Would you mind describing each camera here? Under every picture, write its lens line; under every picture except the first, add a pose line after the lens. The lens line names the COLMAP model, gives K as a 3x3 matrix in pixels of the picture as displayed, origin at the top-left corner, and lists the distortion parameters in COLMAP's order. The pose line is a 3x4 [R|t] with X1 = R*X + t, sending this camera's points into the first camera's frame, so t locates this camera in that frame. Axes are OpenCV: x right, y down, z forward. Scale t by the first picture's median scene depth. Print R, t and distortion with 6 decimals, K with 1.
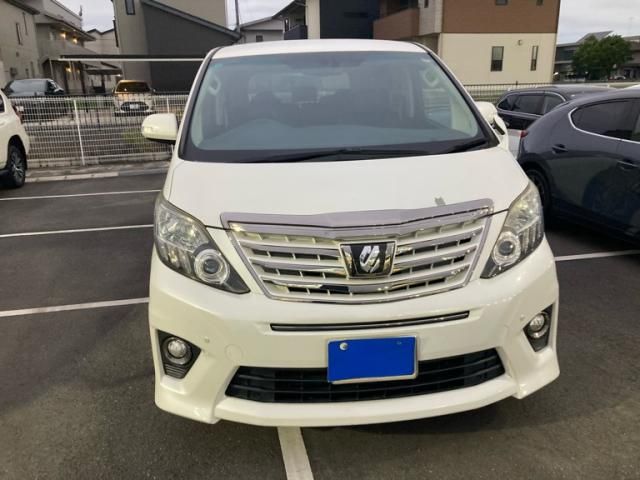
lens RADIAL K [[508.2, 0, 328.1], [0, 508.2, 212.0], [0, 0, 1]] dist [0.038281, -0.045487]
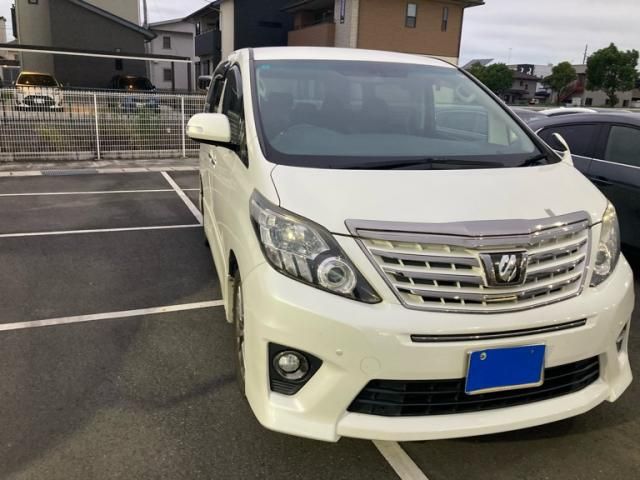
lens RADIAL K [[508.2, 0, 310.6], [0, 508.2, 198.2], [0, 0, 1]] dist [0.038281, -0.045487]
pose [[0.984706, 0.027214, 0.172088, -0.413763], [-0.020045, 0.998863, -0.043262, 0.004470], [-0.173069, 0.039151, 0.984131, 0.052167]]
